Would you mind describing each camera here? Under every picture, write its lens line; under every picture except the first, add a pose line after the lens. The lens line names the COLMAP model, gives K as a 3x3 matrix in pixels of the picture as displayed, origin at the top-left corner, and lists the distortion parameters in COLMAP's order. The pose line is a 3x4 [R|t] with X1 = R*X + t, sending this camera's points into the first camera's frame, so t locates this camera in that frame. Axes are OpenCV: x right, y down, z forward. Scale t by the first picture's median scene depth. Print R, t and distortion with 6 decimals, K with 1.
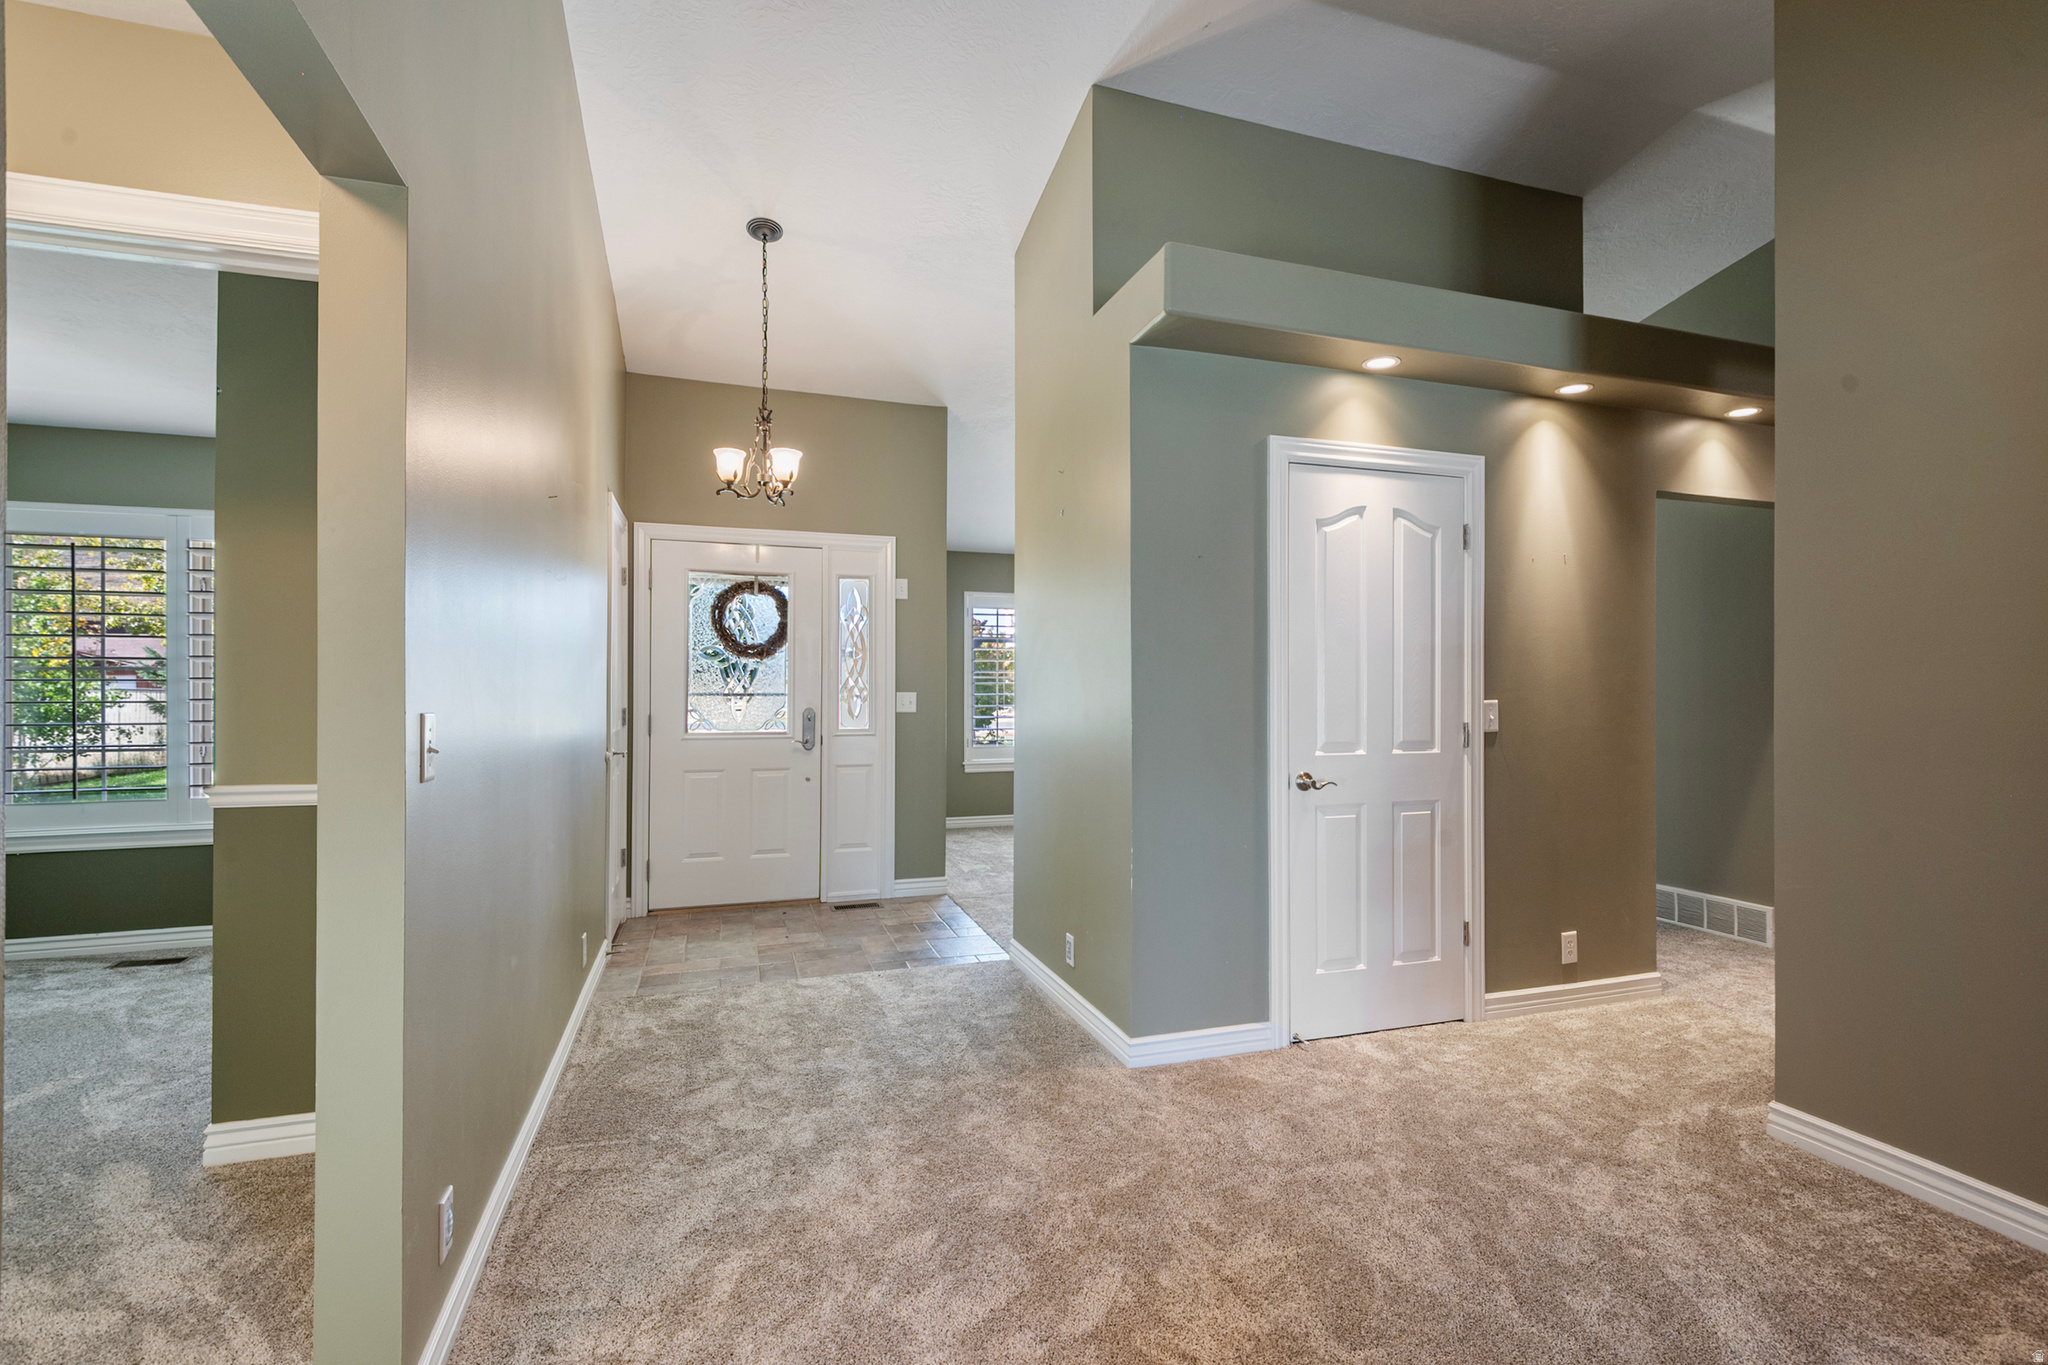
lens RADIAL K [[932.4, 0, 1025.4], [0, 932.4, 684.9], [0, 0, 1]] dist [-0.000301, -0.000035]
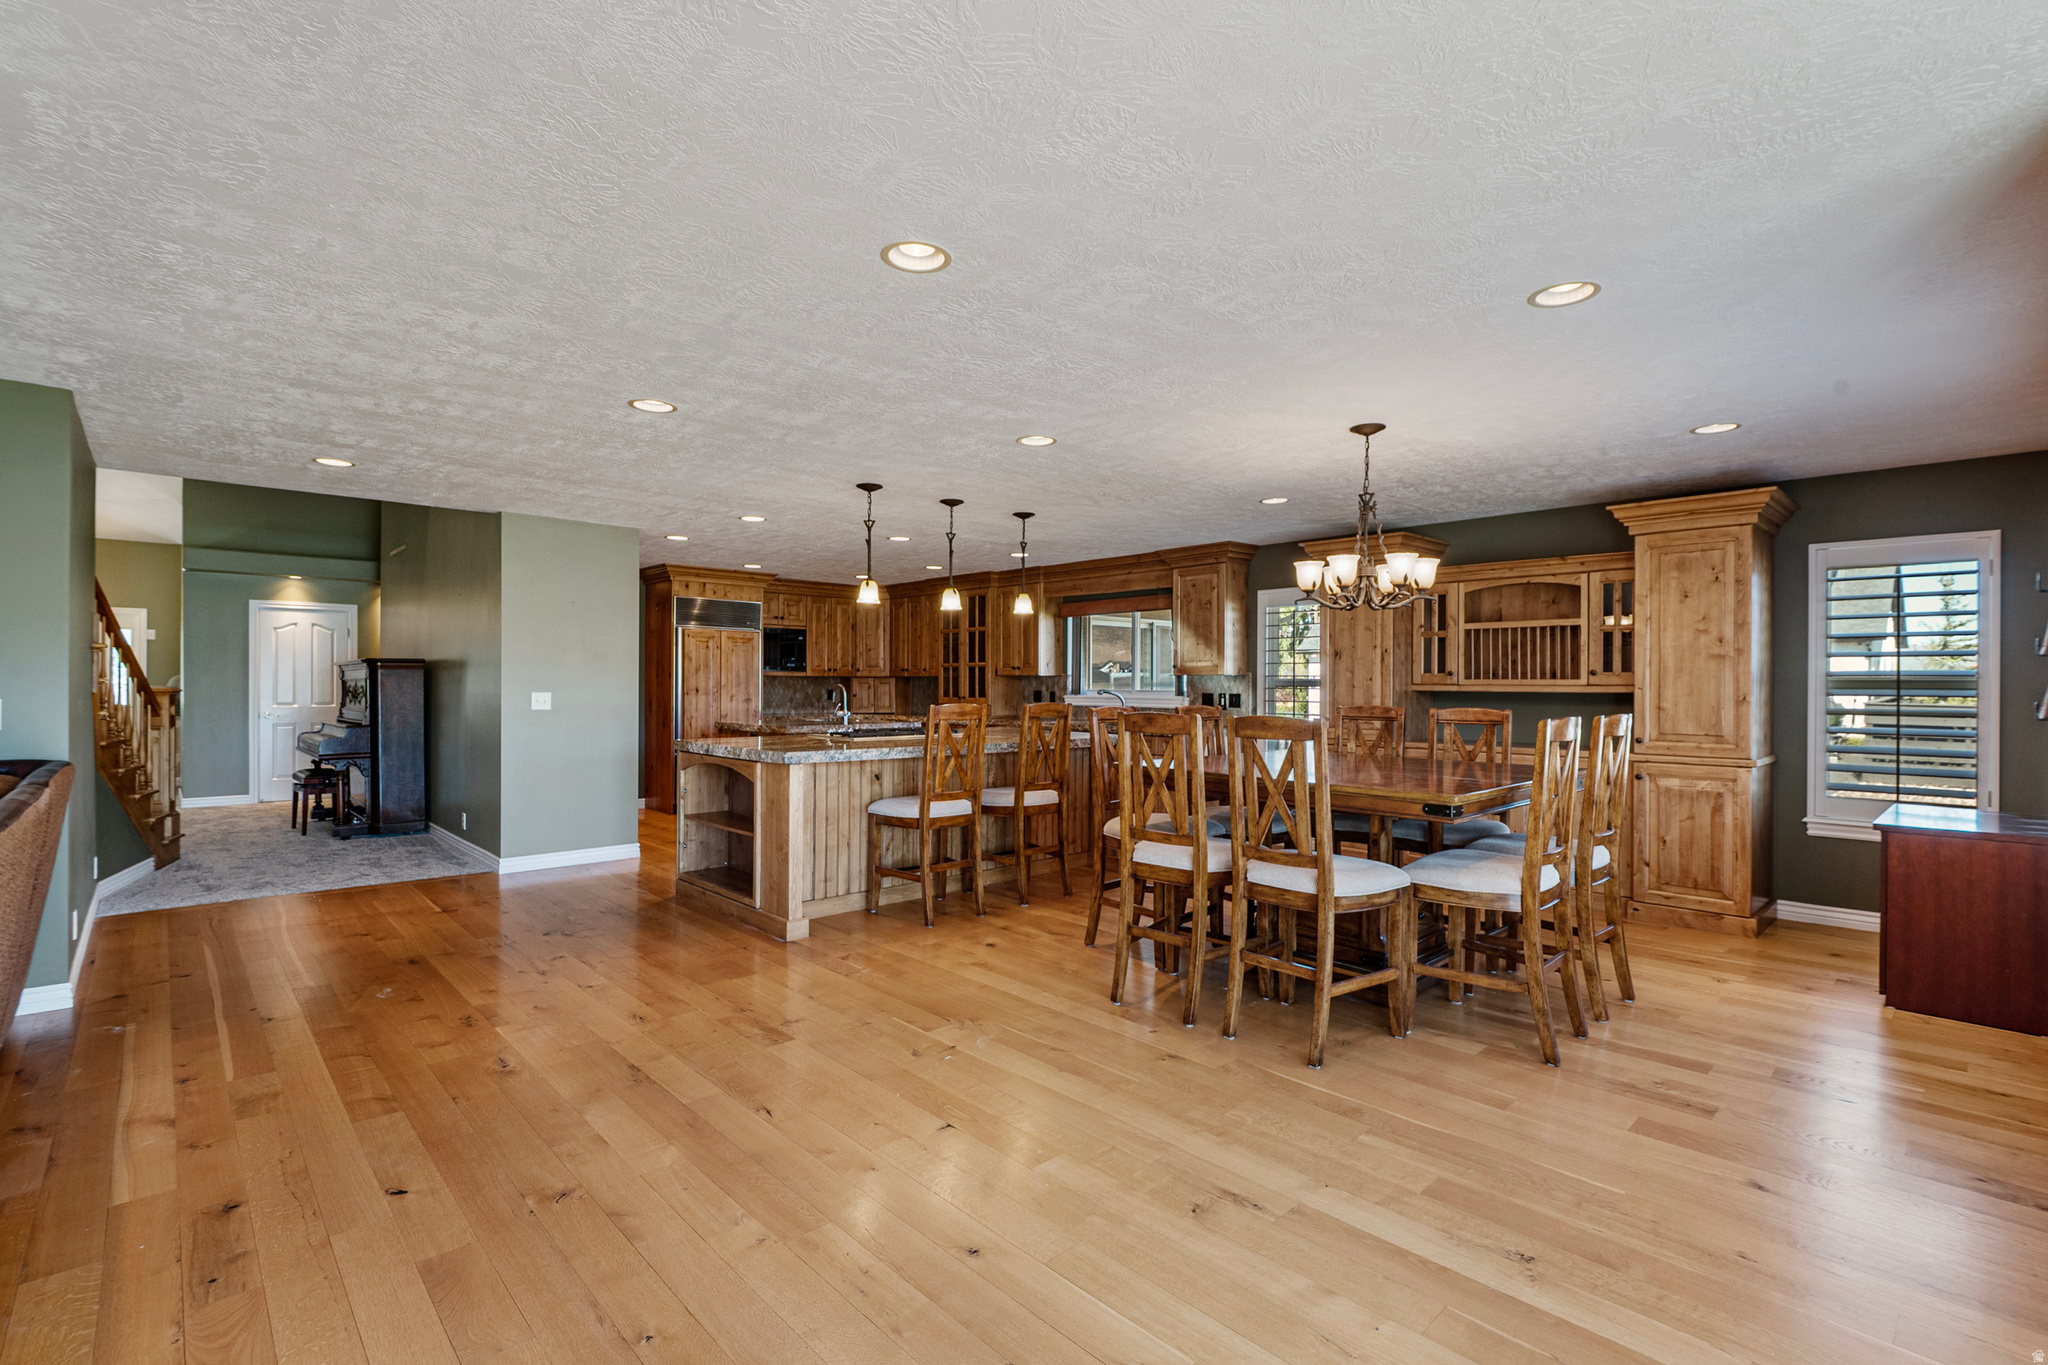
lens RADIAL K [[932.4, 0, 1031.8], [0, 932.4, 686.5], [0, 0, 1]] dist [-0.000301, -0.000035]
pose [[0.910809, 0.006113, 0.412783, 1.264303], [-0.006861, 0.999976, 0.000328, -0.000752], [-0.412771, -0.003131, 0.910829, -2.702055]]
